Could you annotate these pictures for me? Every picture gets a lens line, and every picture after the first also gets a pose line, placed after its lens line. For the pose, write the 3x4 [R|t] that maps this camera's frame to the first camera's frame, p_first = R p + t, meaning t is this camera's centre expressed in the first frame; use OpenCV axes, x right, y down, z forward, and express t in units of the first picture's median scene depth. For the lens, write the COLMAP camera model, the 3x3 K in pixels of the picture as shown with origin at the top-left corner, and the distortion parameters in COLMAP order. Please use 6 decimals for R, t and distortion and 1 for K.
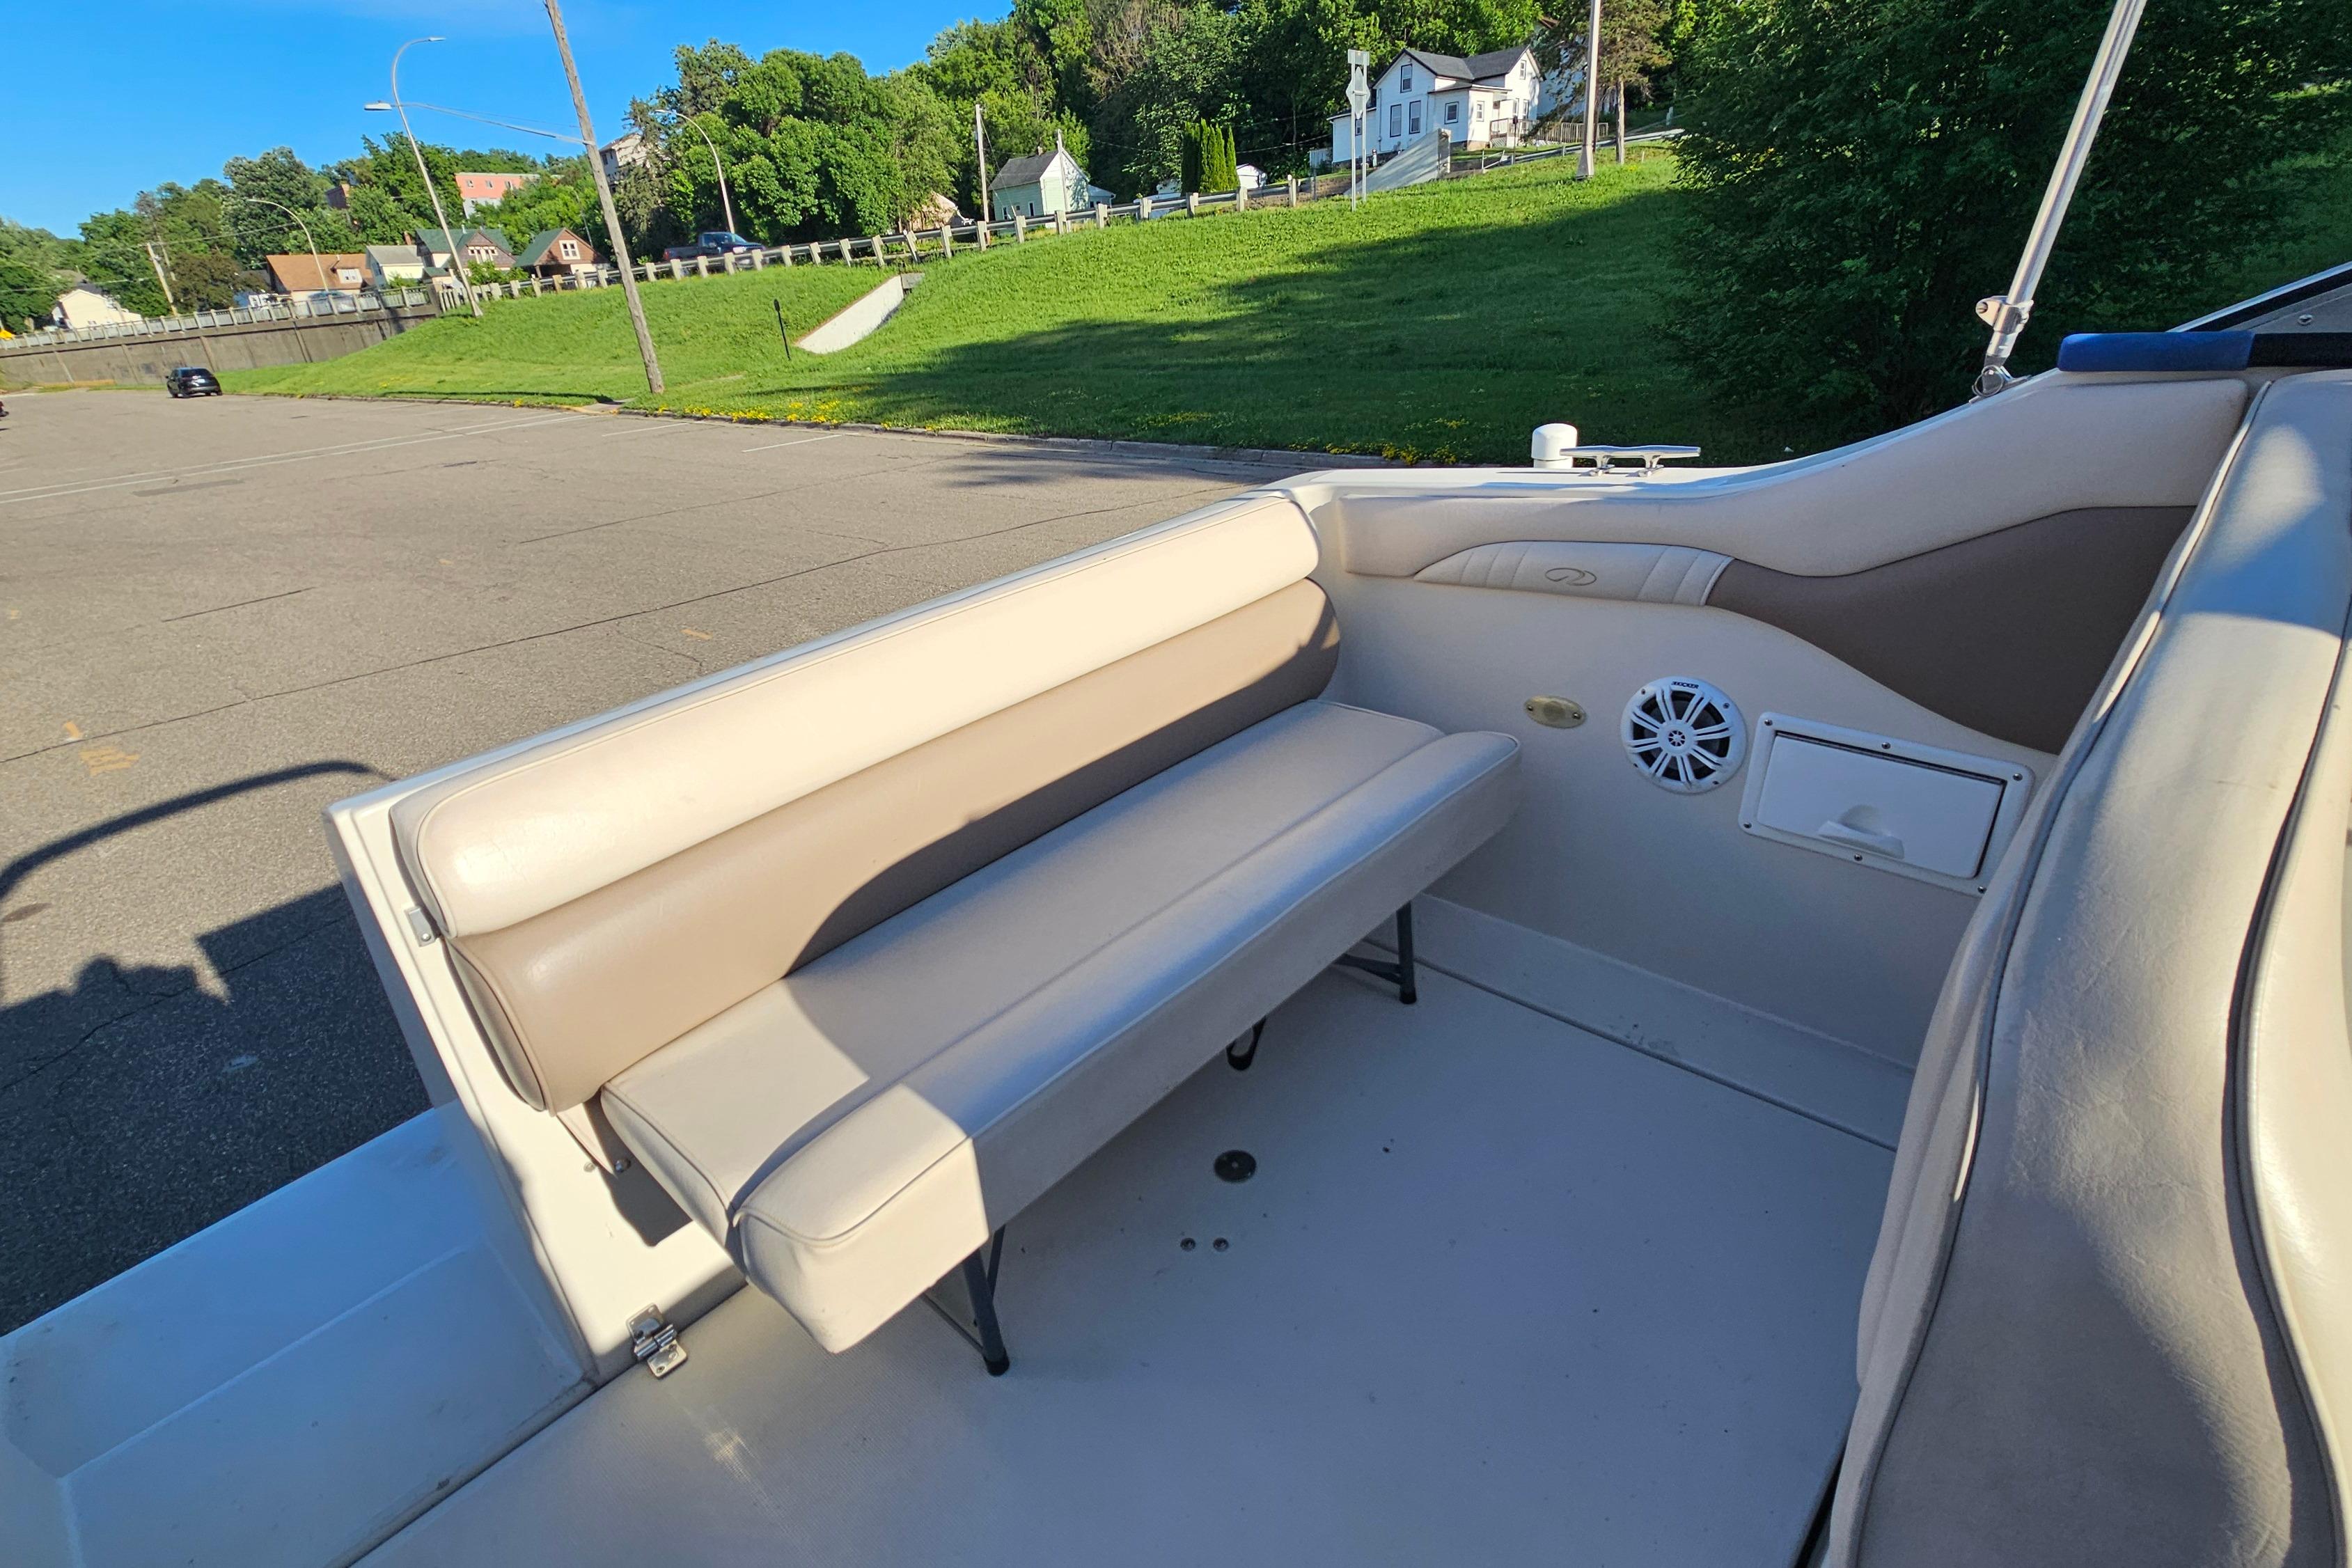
lens RADIAL K [[1134.9, 0, 1168.8], [0, 1134.9, 806.1], [0, 0, 1]] dist [-0.000725, -0.001181]
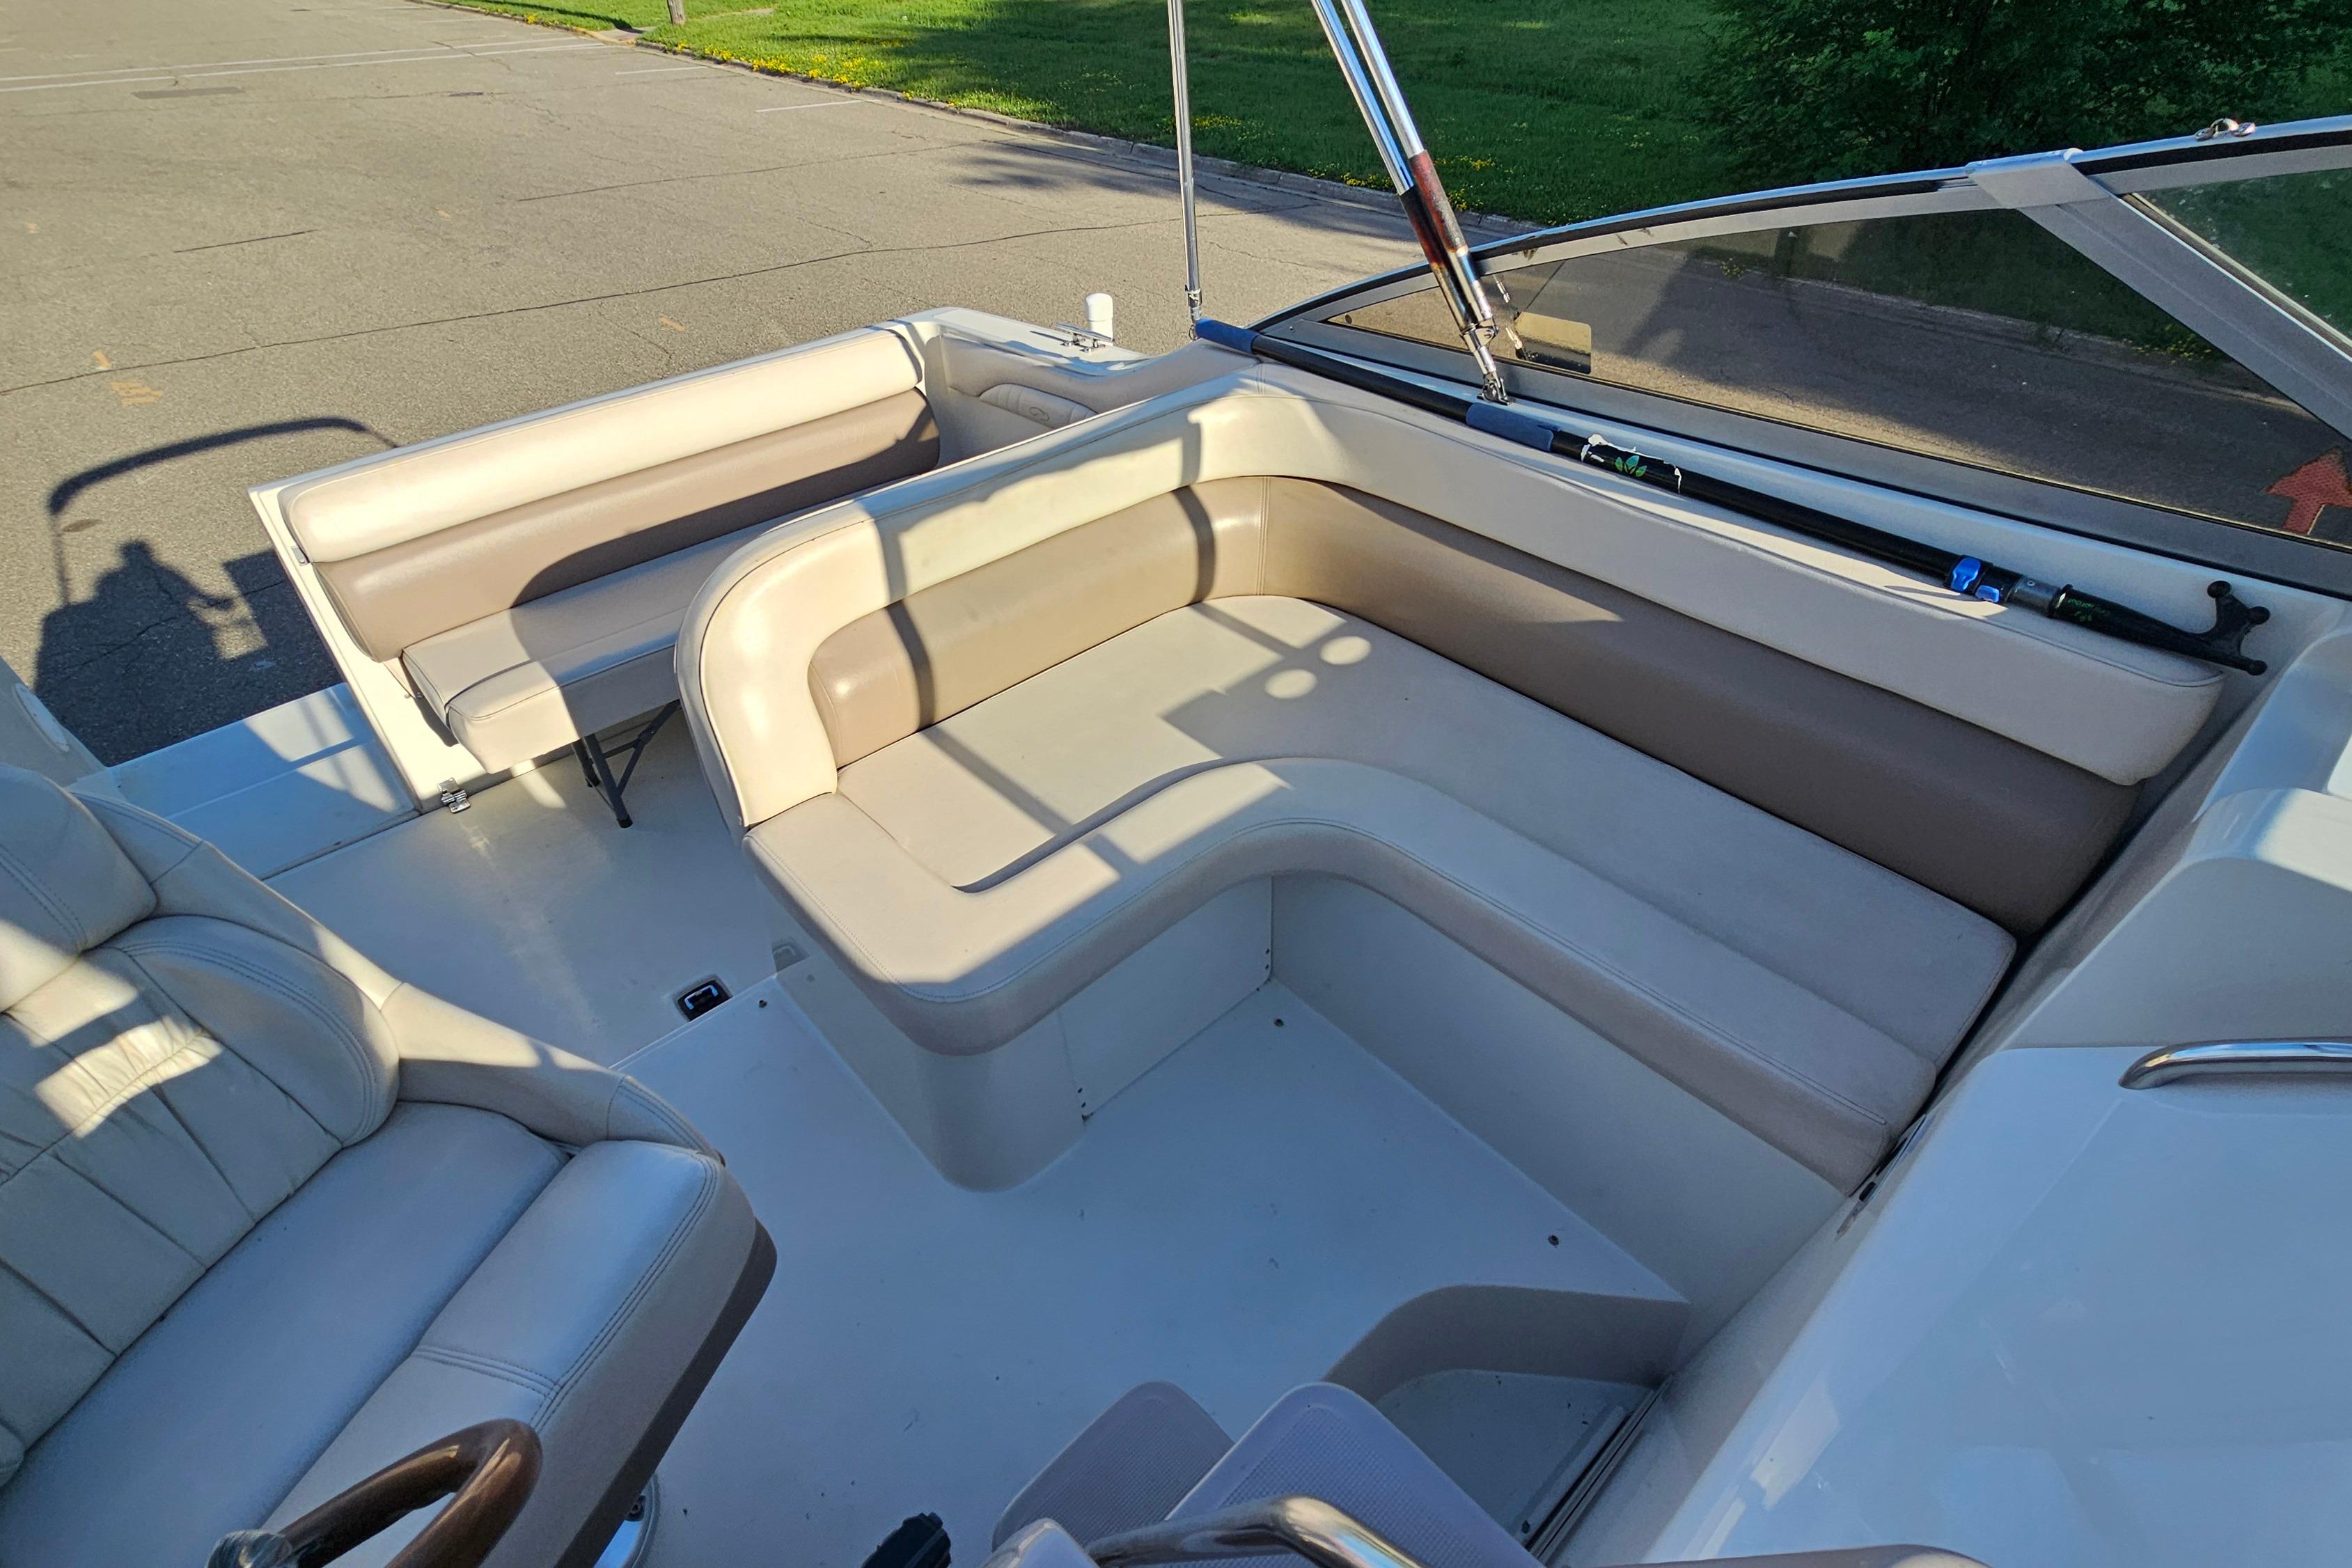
lens RADIAL K [[1134.9, 0, 1168.8], [0, 1134.9, 806.1], [0, 0, 1]] dist [-0.000725, -0.001181]
pose [[0.993731, 0.111134, -0.012200, 0.065511], [-0.105326, 0.967182, 0.231226, -0.006353], [0.037496, -0.228492, 0.972824, -0.068960]]
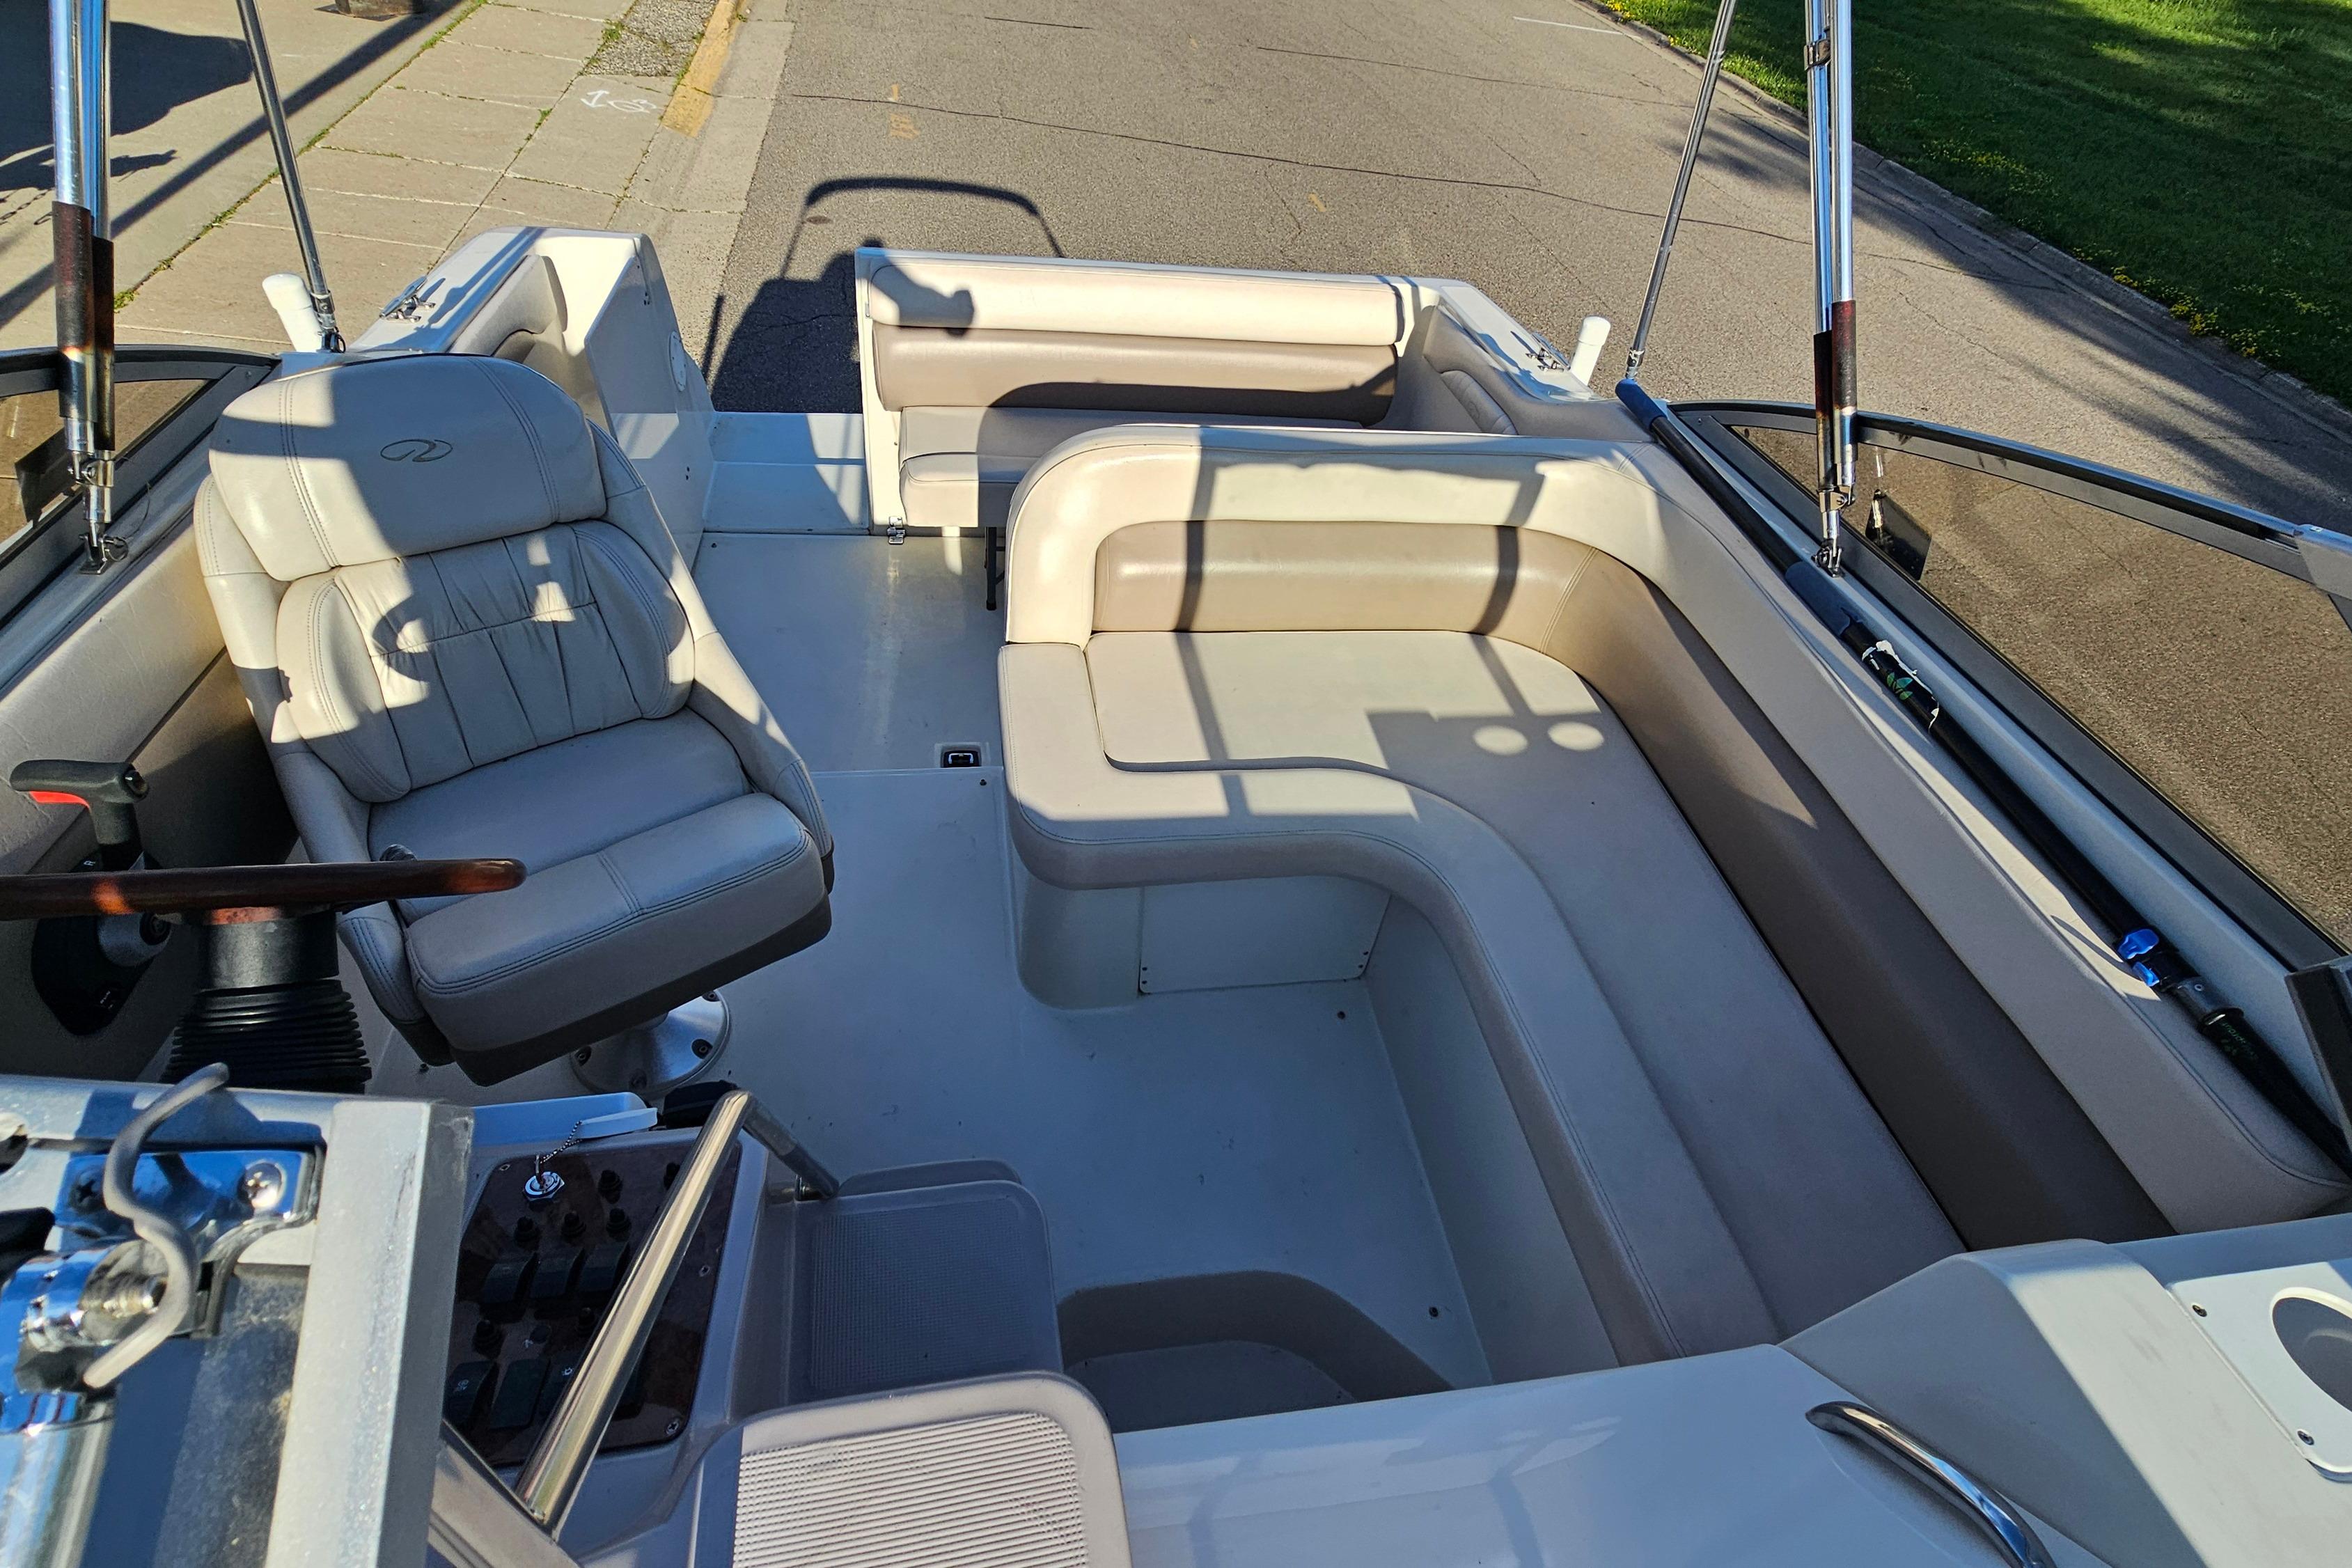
lens RADIAL K [[1134.9, 0, 1168.8], [0, 1134.9, 806.1], [0, 0, 1]] dist [-0.000725, -0.001181]
pose [[0.768768, 0.557933, -0.312579, 0.090029], [-0.437174, 0.815207, 0.379889, -0.017733], [0.466769, -0.155395, 0.870620, -0.075572]]
